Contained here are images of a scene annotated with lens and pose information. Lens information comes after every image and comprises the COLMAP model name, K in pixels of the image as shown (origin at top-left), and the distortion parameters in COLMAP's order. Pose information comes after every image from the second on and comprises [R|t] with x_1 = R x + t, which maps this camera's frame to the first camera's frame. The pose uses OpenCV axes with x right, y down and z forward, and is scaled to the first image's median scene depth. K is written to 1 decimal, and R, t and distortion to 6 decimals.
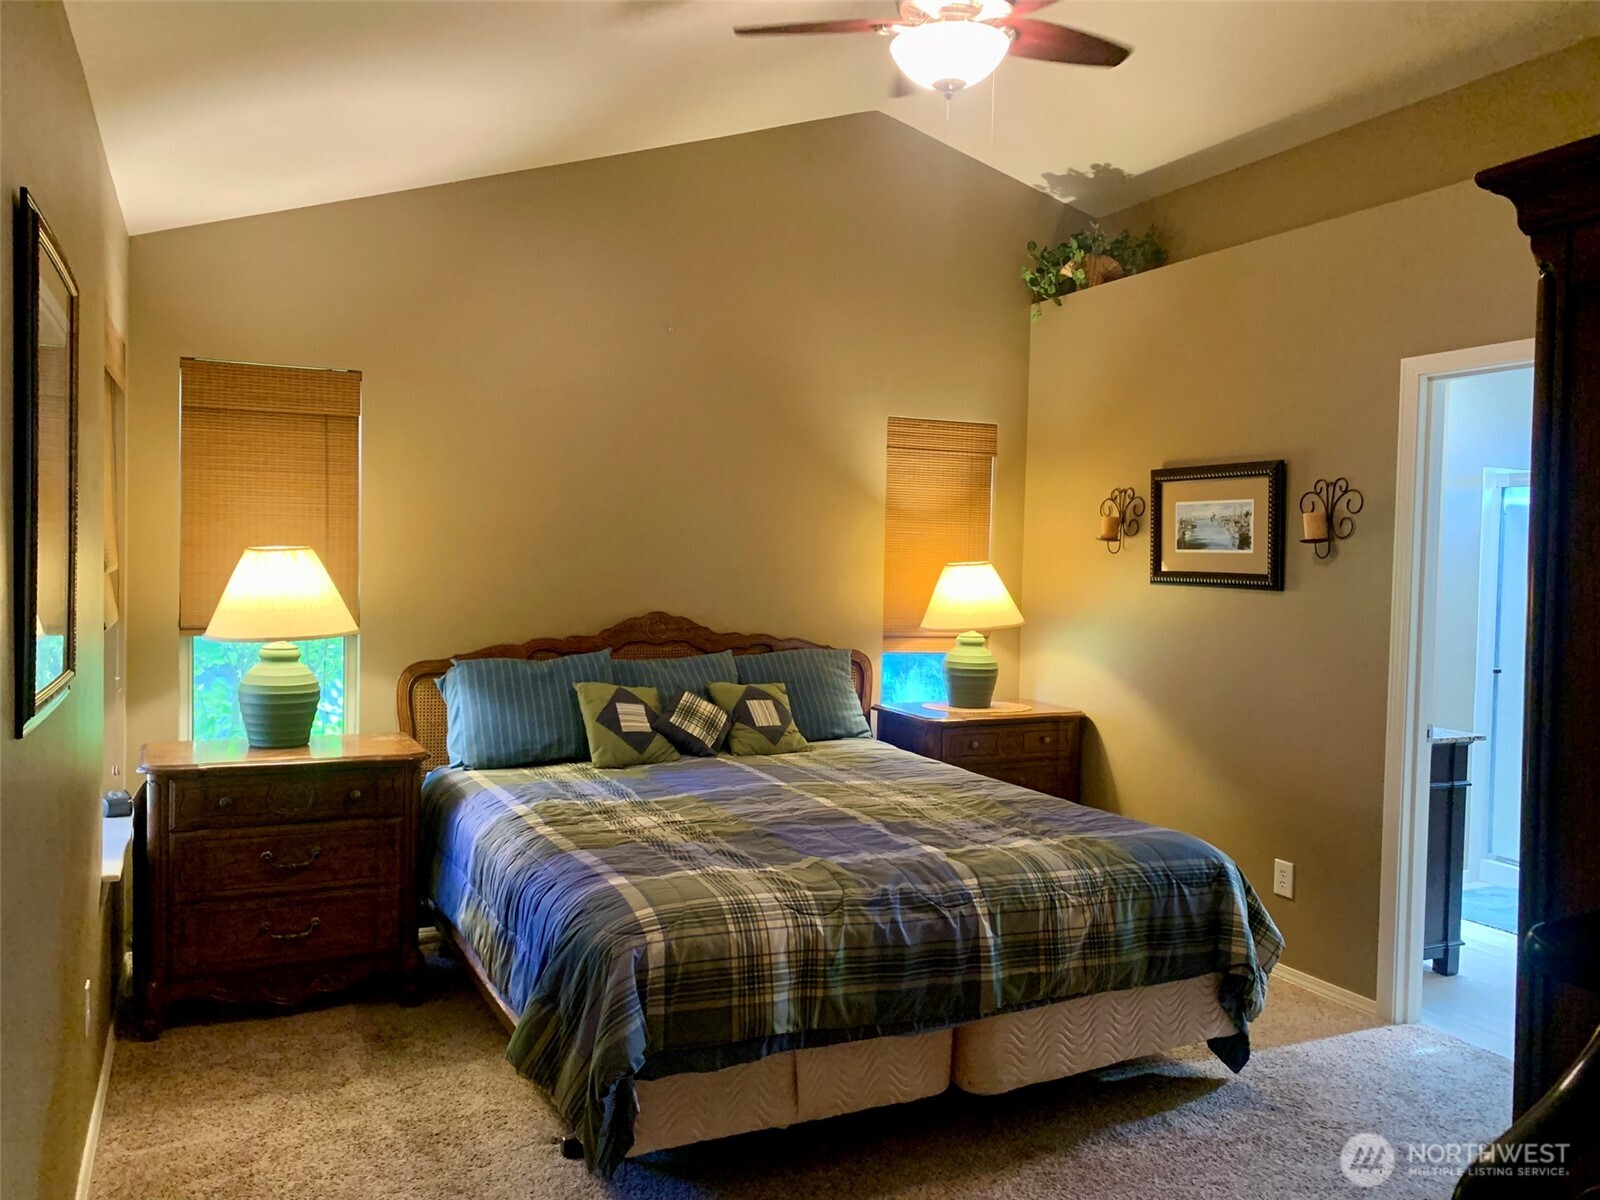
lens RADIAL K [[1217.0, 0, 798.8], [0, 1217.0, 597.3], [0, 0, 1]] dist [0.033042, -0.032523]
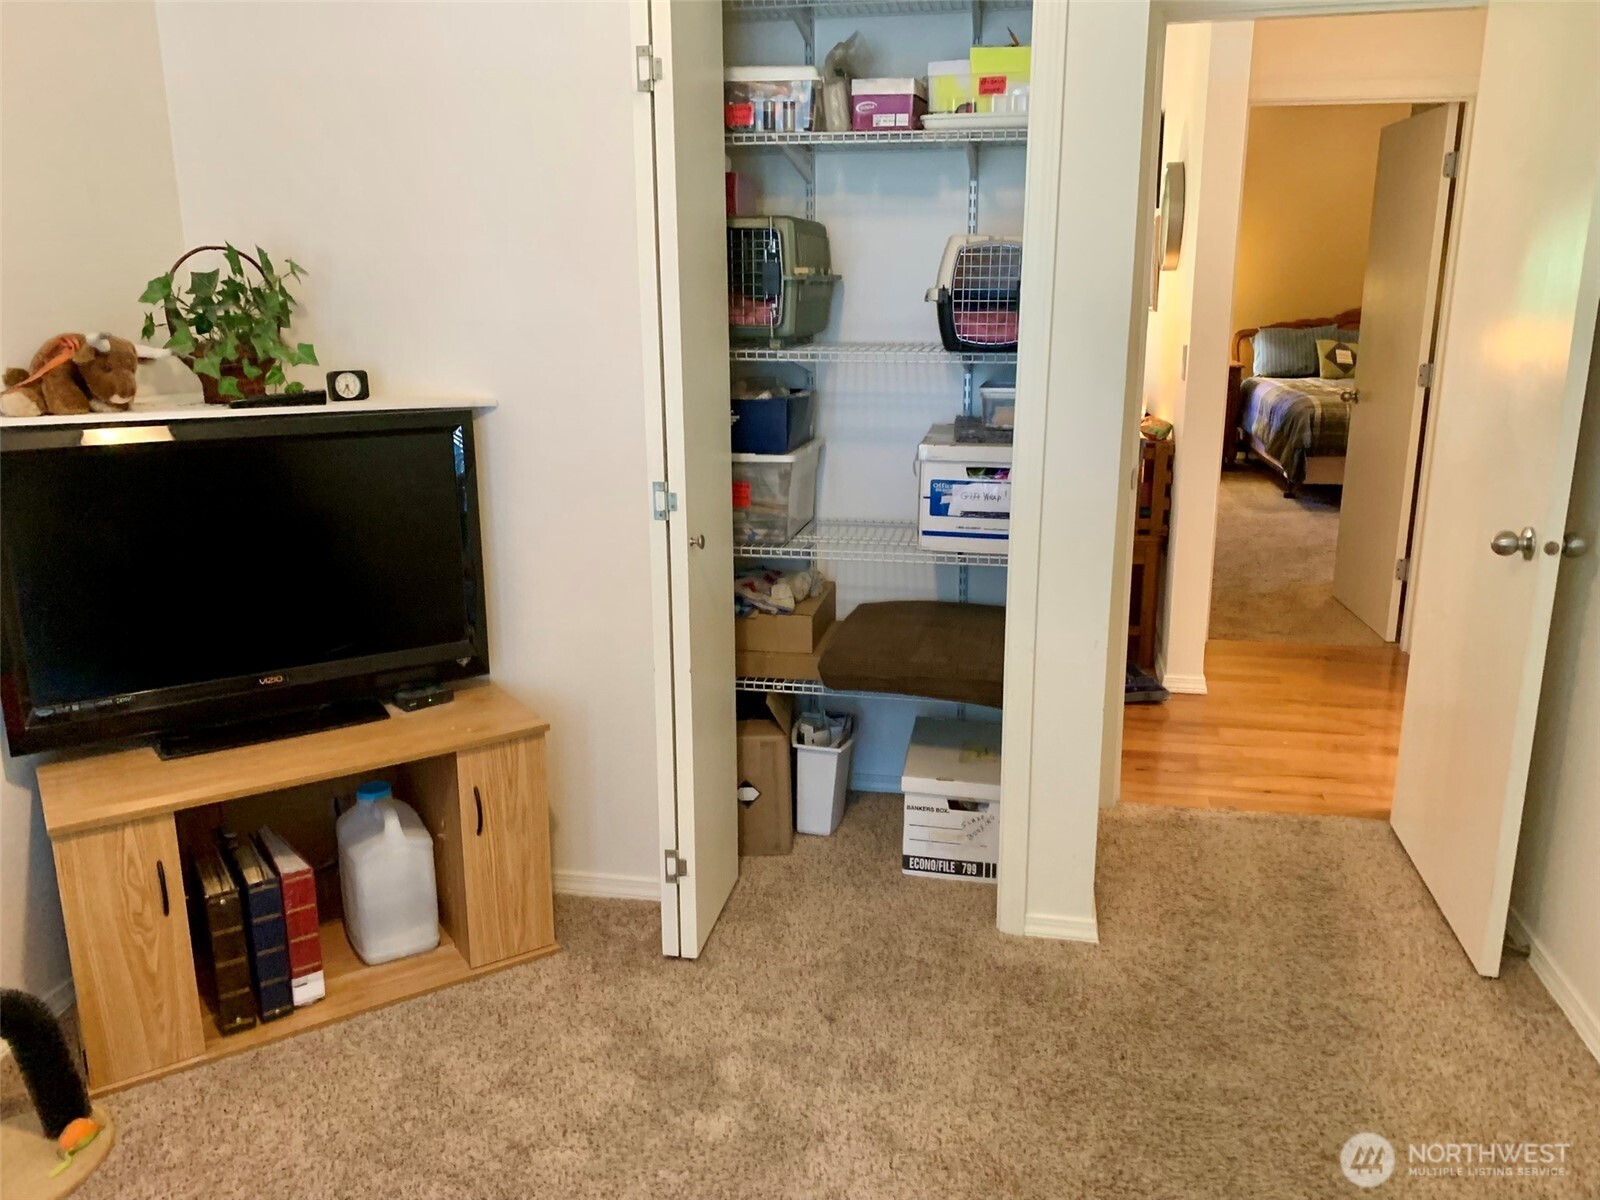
lens RADIAL K [[1217.0, 0, 800.6], [0, 1217.0, 595.1], [0, 0, 1]] dist [0.033042, -0.032523]
pose [[0.803989, 0.125293, -0.581295, 0.399692], [0.003180, 0.976631, 0.214901, 0.043963], [0.594636, -0.174627, 0.784801, -1.323389]]
